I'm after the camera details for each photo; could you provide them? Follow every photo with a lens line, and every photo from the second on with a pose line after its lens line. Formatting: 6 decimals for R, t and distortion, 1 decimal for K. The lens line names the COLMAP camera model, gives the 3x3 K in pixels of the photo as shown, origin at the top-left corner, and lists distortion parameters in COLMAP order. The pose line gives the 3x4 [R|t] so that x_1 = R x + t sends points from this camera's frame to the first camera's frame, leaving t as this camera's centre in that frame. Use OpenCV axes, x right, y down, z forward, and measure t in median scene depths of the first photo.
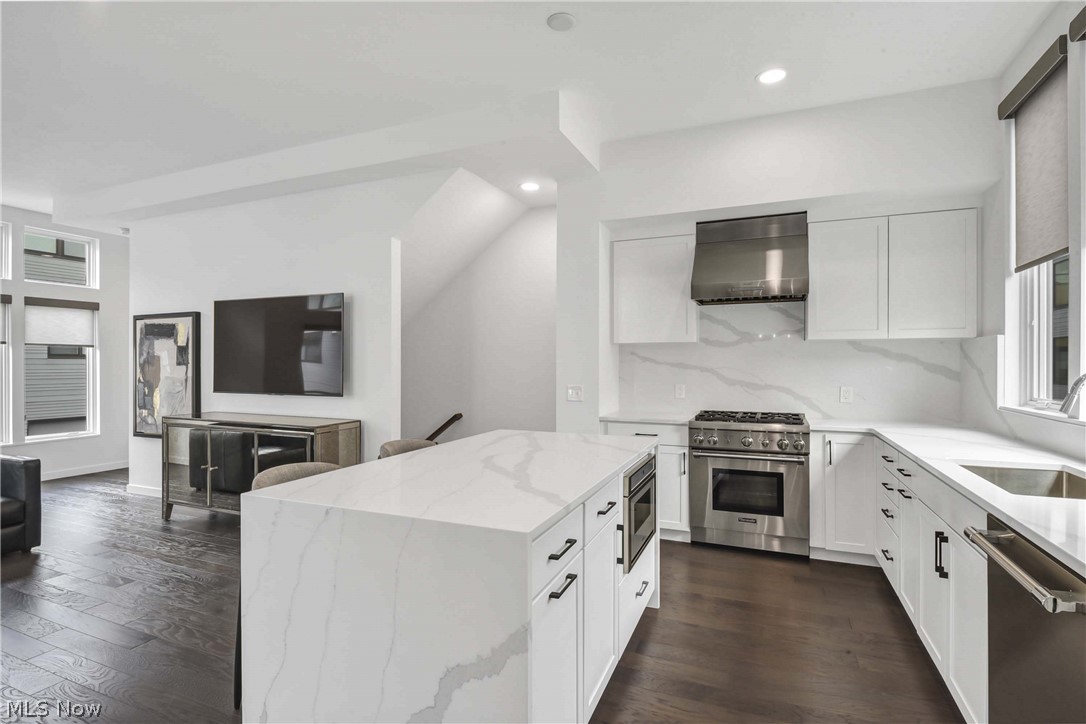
lens RADIAL K [[521.1, 0, 543.0], [0, 521.1, 362.0], [0, 0, 1]] dist [0.002294, 0.000464]
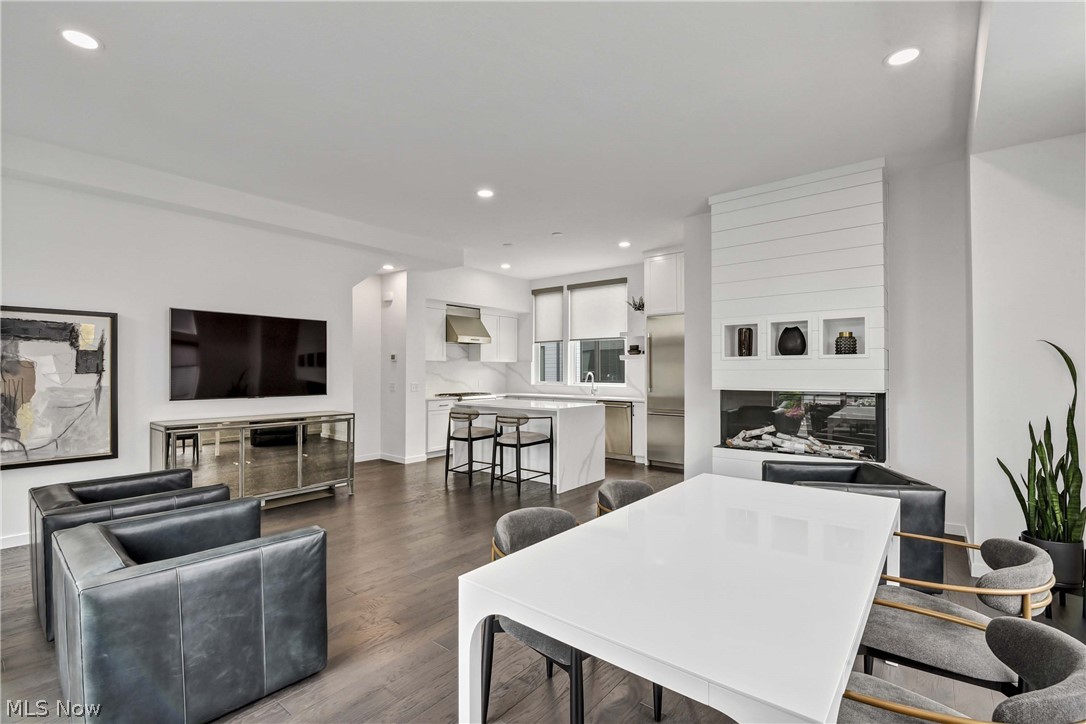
lens RADIAL K [[486.3, 0, 543.0], [0, 486.3, 362.0], [0, 0, 1]] dist [-0.003970, -0.010050]
pose [[0.271187, 0.017998, 0.962359, -1.233005], [-0.000917, 0.999830, -0.018441, 0.001605], [-0.962526, 0.004118, 0.271157, 0.075446]]
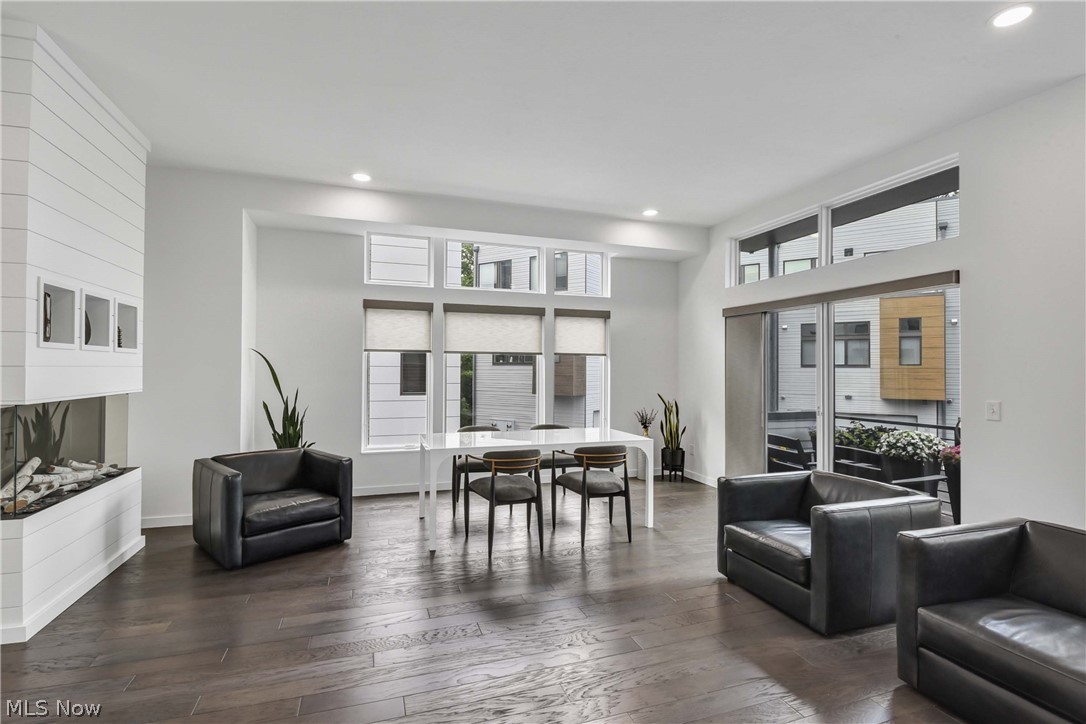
lens RADIAL K [[501.5, 0, 543.0], [0, 501.5, 362.0], [0, 0, 1]] dist [-0.001067, -0.000275]
pose [[-0.749551, -0.015072, -0.661775, -0.273562], [-0.004910, 0.999840, -0.017211, 0.001812], [0.661928, -0.009651, -0.749505, 0.729225]]
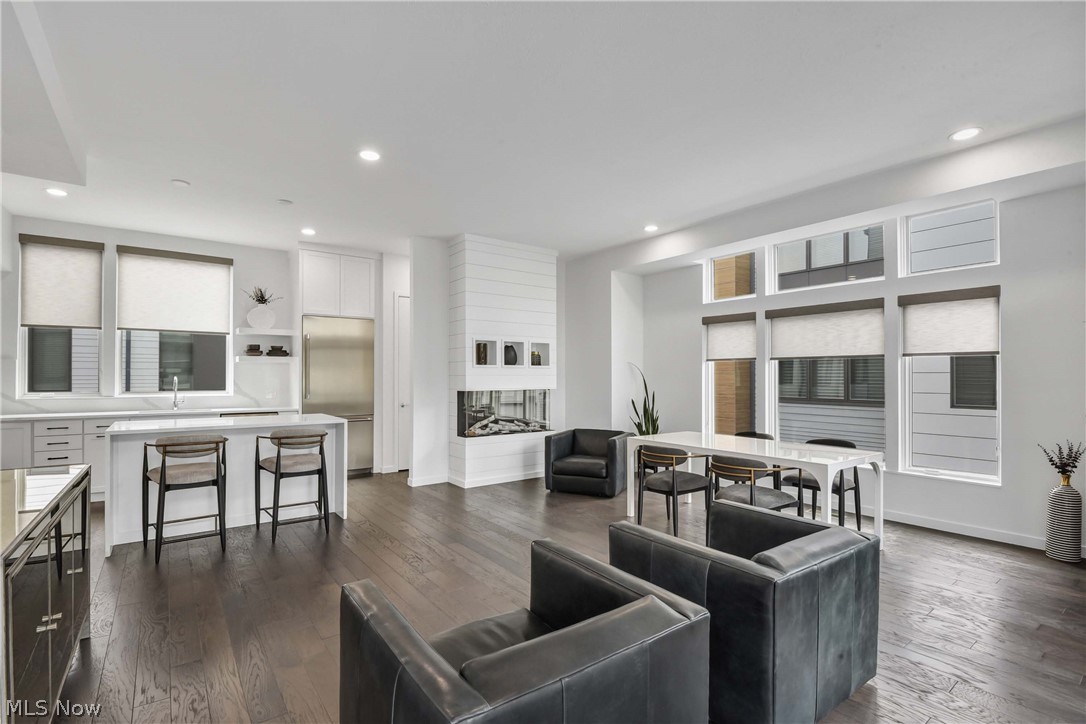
lens RADIAL K [[509.0, 0, 549.3], [0, 509.0, 374.4], [0, 0, 1]] dist [-0.015452, -0.000756]
pose [[-0.871313, 0.000614, 0.490727, -0.999419], [-0.001668, 0.999990, -0.004213, 0.002149], [-0.490725, -0.004490, -0.871303, 0.991896]]
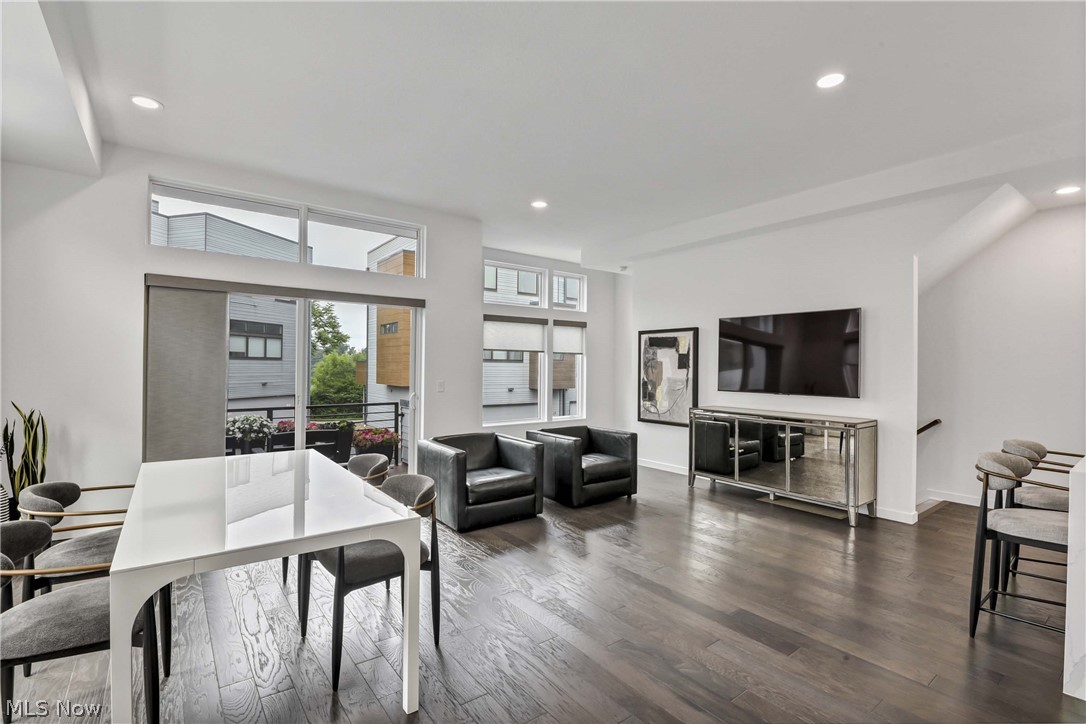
lens RADIAL K [[501.5, 0, 543.0], [0, 501.5, 362.0], [0, 0, 1]] dist [-0.001067, -0.000275]
pose [[0.867819, 0.004844, -0.496856, -0.372543], [-0.008399, 0.999953, -0.004922, -0.001584], [0.496809, 0.008445, 0.867819, -0.247857]]
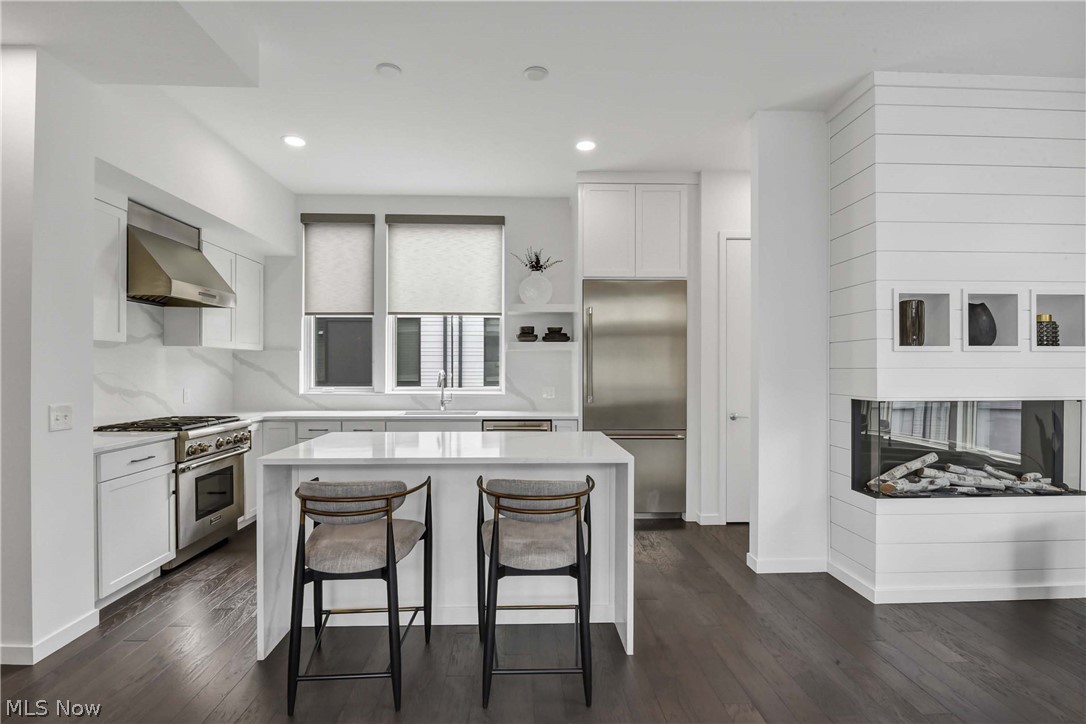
lens RADIAL K [[514.4, 0, 530.7], [0, 514.4, 369.2], [0, 0, 1]] dist [-0.004893, -0.001085]
pose [[-0.418254, -0.002964, 0.908325, -0.589146], [-0.002633, 0.999994, 0.002051, 0.000649], [-0.908326, -0.001534, -0.418260, 0.629147]]
